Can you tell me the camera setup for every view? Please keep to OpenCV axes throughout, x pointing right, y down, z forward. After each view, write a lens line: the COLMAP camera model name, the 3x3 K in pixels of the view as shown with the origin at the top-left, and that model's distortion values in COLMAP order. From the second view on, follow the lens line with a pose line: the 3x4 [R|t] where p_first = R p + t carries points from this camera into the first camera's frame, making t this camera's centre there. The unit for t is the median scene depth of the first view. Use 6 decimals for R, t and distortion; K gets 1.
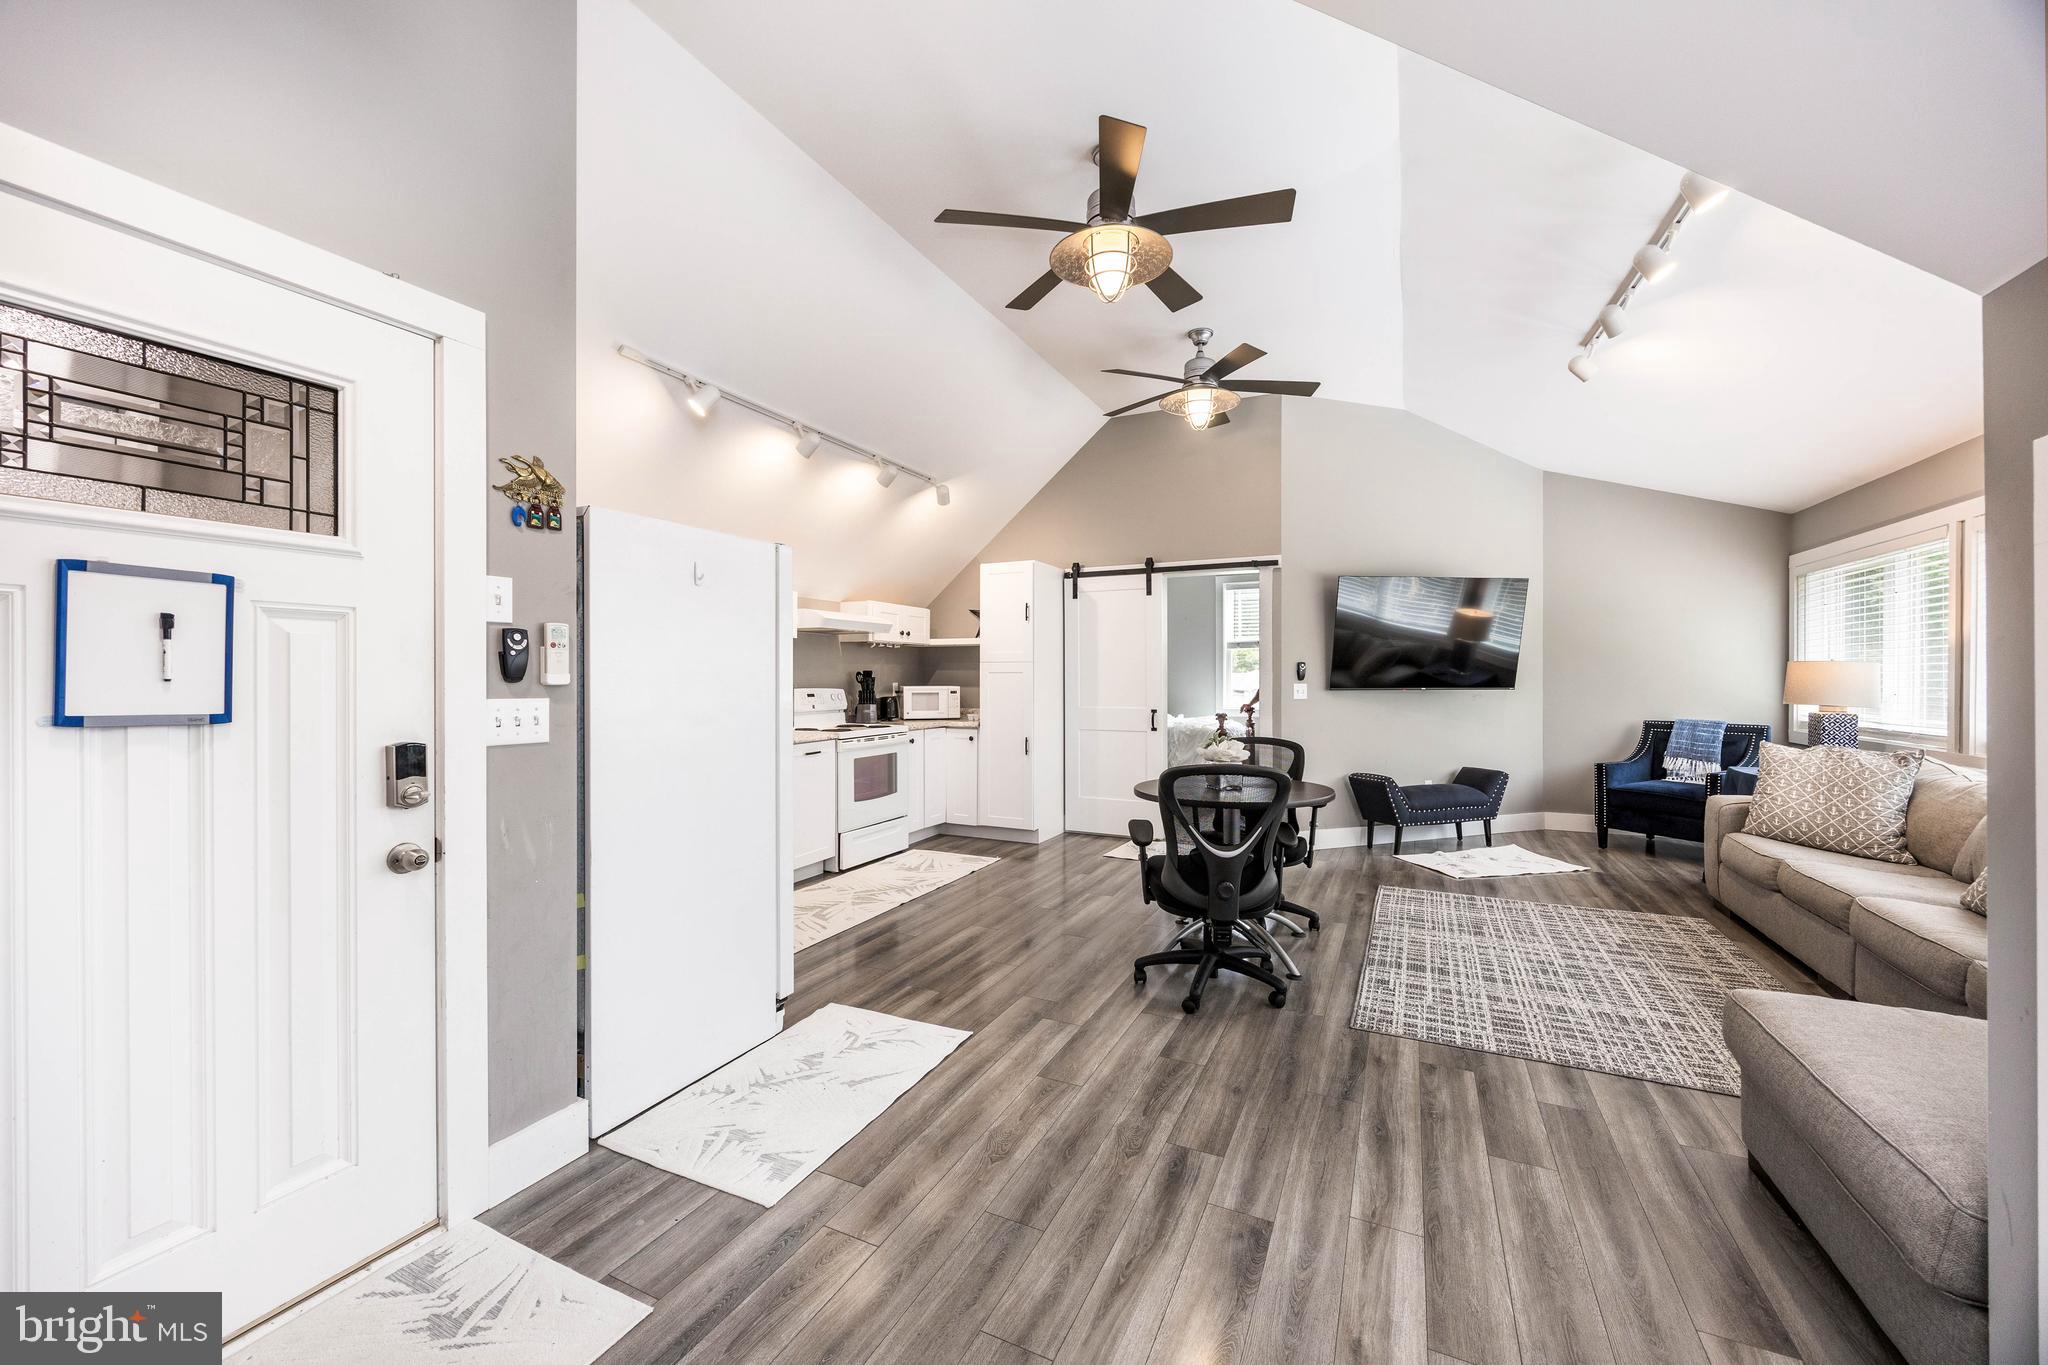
lens RADIAL K [[802.1, 0, 1016.9], [0, 802.1, 674.6], [0, 0, 1]] dist [0.002335, 0.000392]
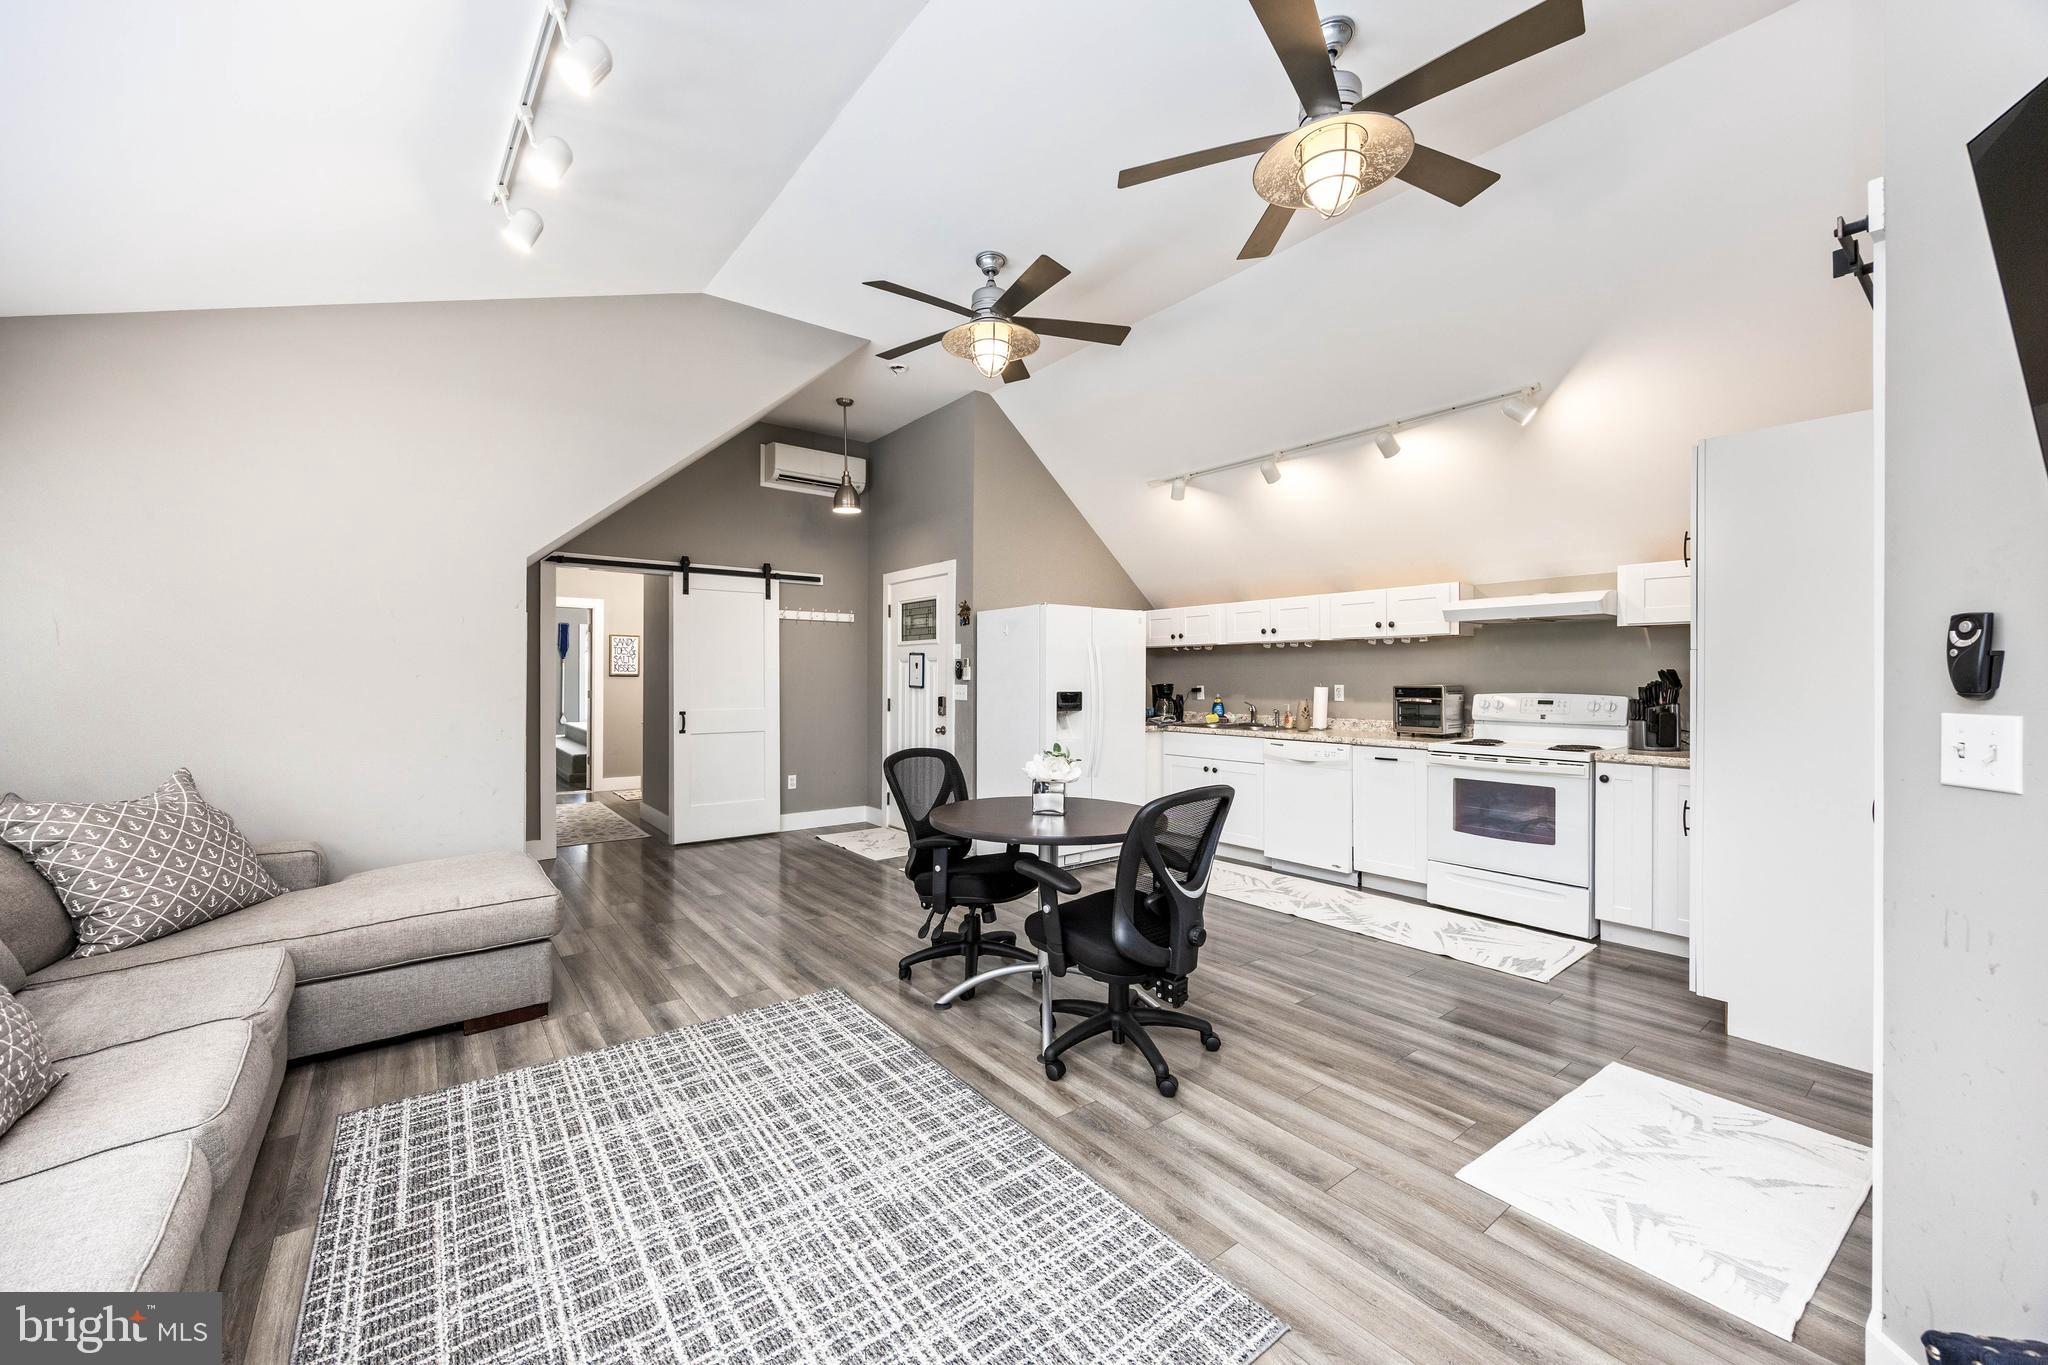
lens RADIAL K [[802.1, 0, 1016.6], [0, 802.1, 681.0], [0, 0, 1]] dist [0.002335, 0.000392]
pose [[-0.456483, 0.004570, -0.889721, 1.179901], [0.001330, 0.999989, 0.004455, 0.002271], [0.889731, 0.000851, -0.456484, 1.573027]]
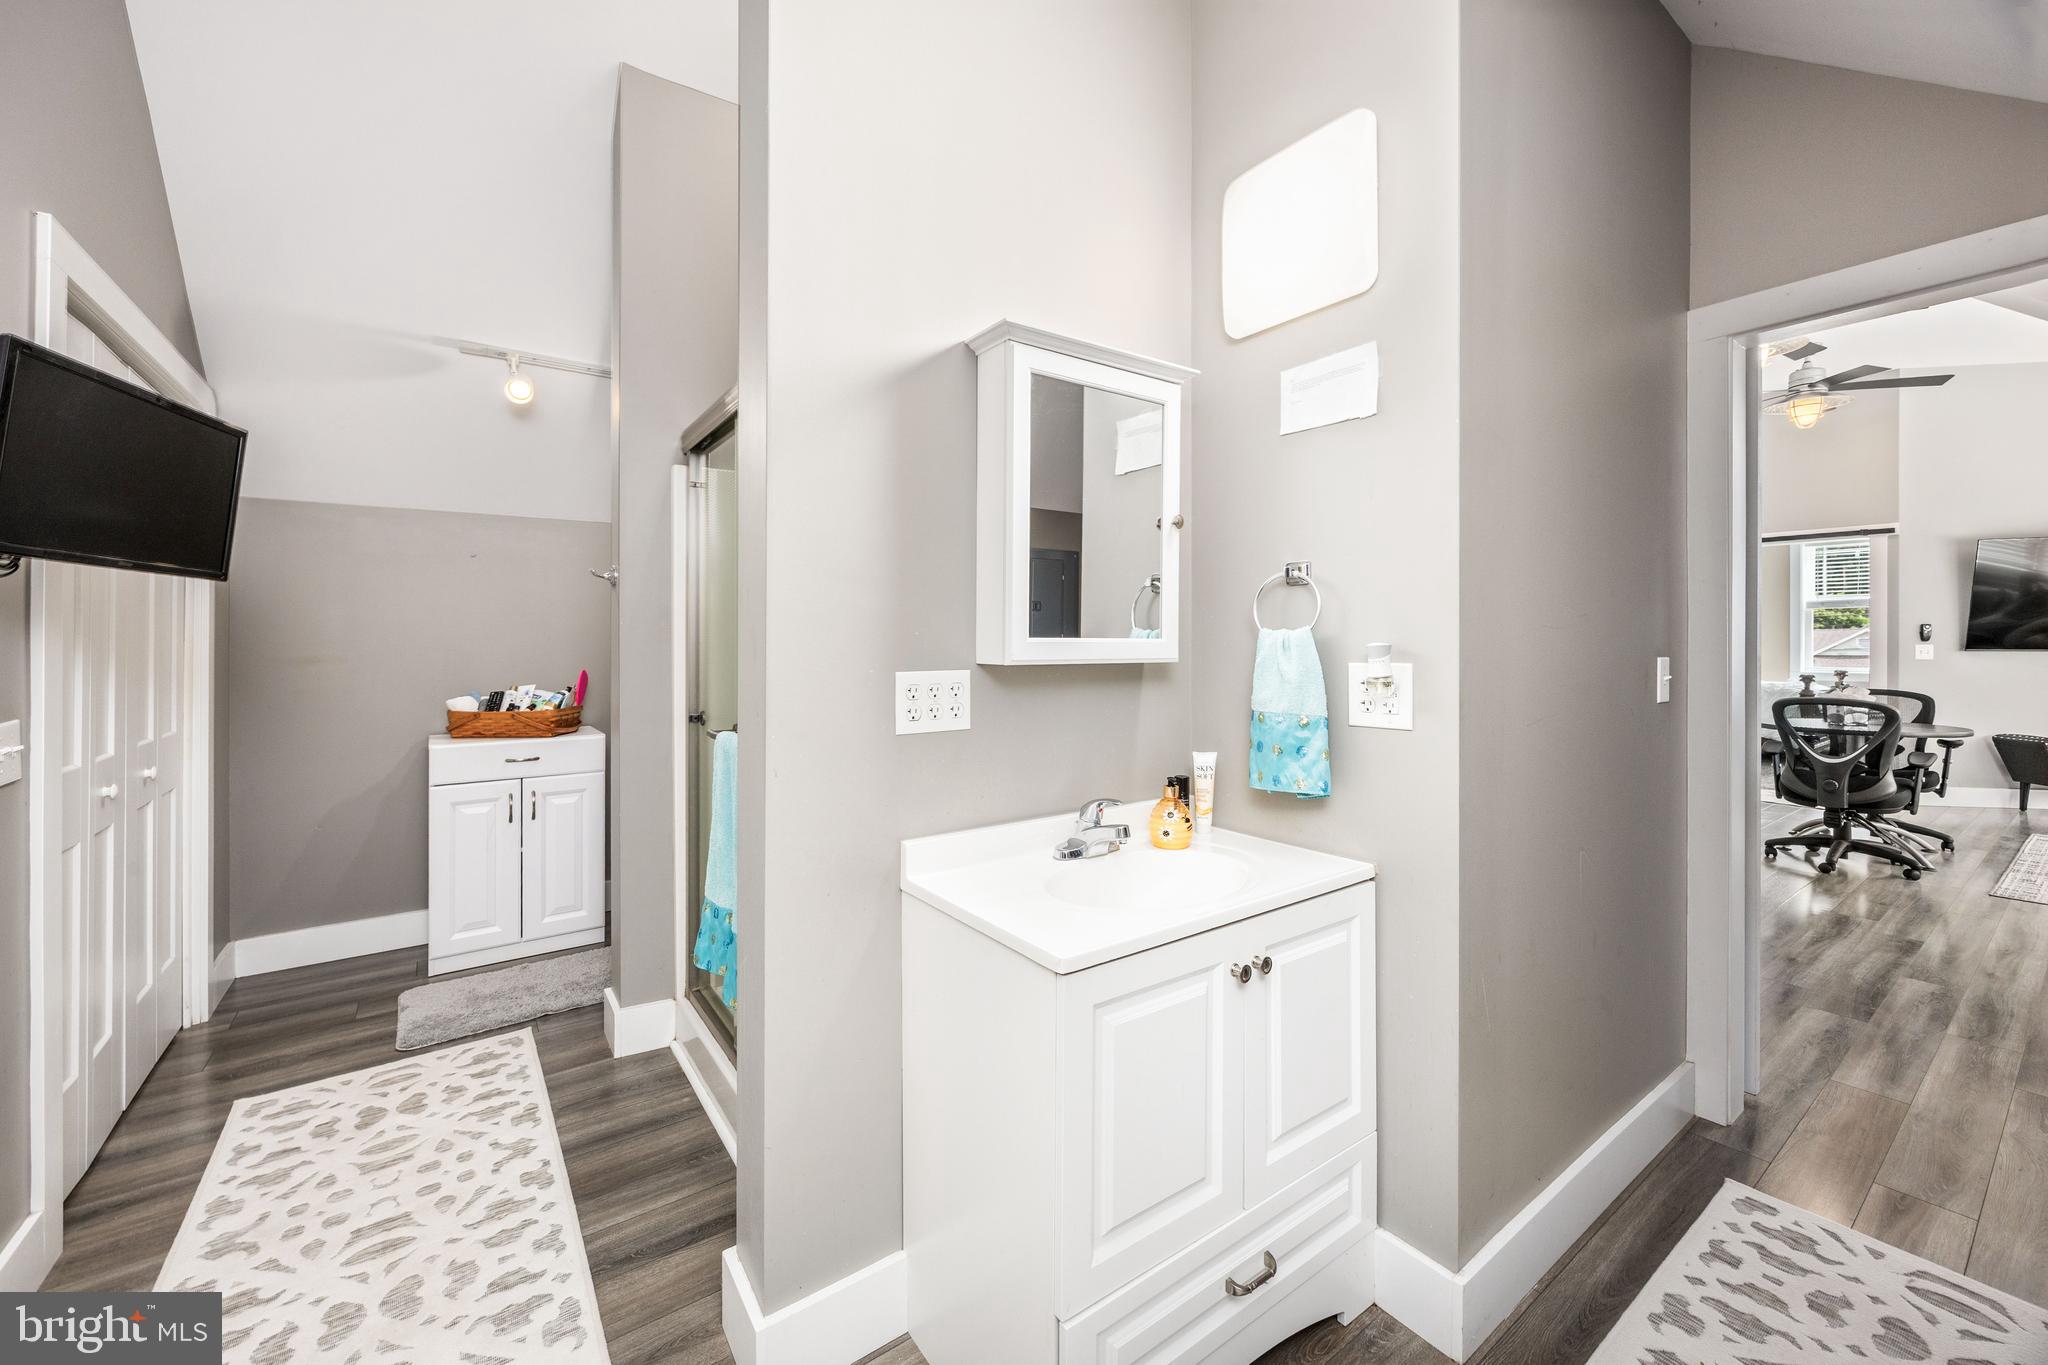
lens RADIAL K [[802.1, 0, 1024.8], [0, 802.1, 637.2], [0, 0, 1]] dist [0.002335, 0.000392]
pose [[0.881740, -0.001317, -0.471733, -0.316044], [0.003157, 0.999990, 0.003110, -0.010093], [0.471724, -0.004232, 0.881736, -0.809950]]
